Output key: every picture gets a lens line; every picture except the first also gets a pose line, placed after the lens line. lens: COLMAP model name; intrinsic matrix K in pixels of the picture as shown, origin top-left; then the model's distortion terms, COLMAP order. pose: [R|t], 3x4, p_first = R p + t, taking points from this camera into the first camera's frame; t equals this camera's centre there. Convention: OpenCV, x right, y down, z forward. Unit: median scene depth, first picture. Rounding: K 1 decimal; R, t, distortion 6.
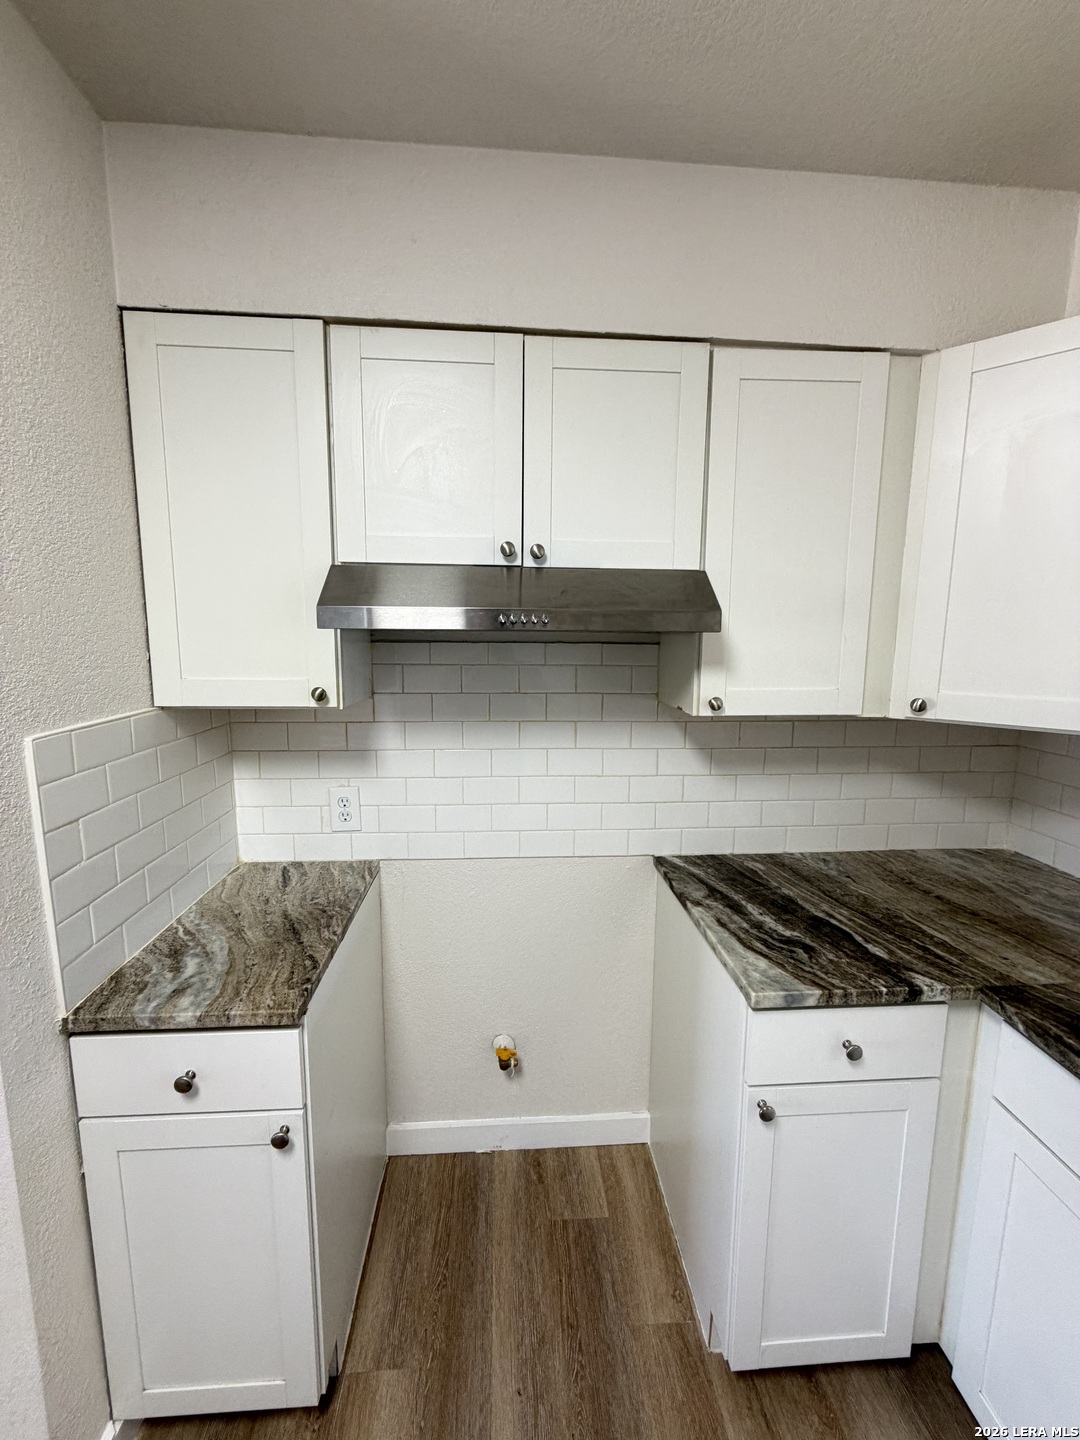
lens RADIAL K [[574.6, 0, 539.7], [0, 574.6, 712.9], [0, 0, 1]] dist [0.000536, 0.000062]
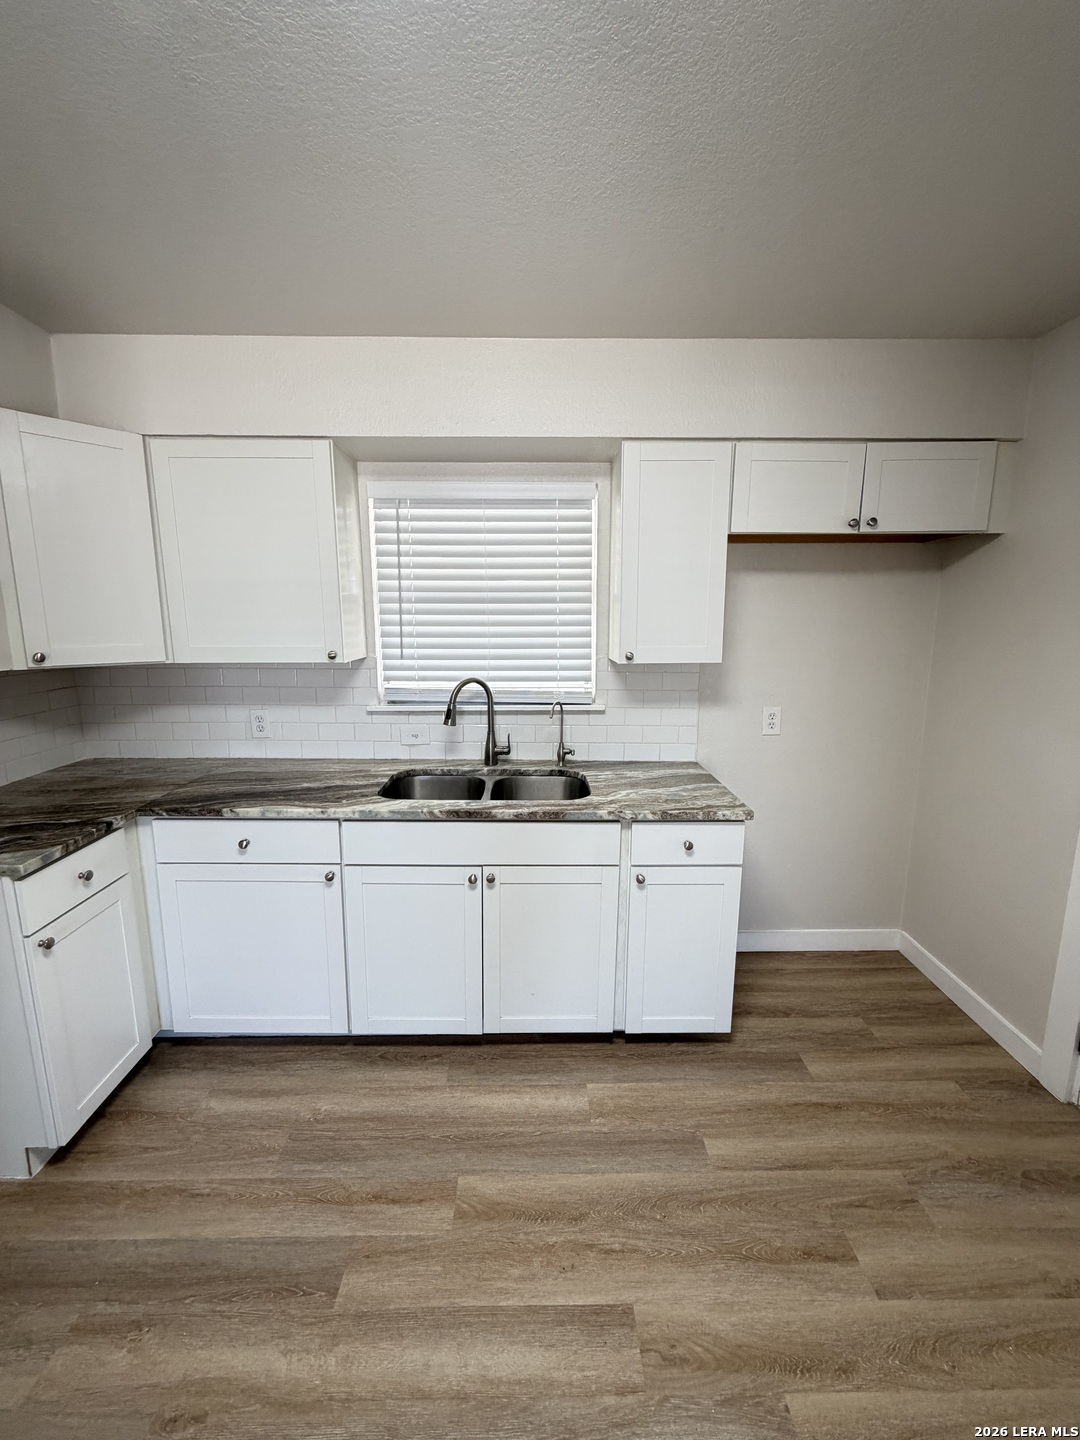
lens RADIAL K [[574.6, 0, 539.7], [0, 574.6, 712.9], [0, 0, 1]] dist [0.000536, 0.000062]
pose [[0.049446, -0.175402, 0.983254, -0.771459], [0.133152, 0.976829, 0.167560, 0.050956], [-0.989861, 0.122637, 0.071656, -0.349589]]
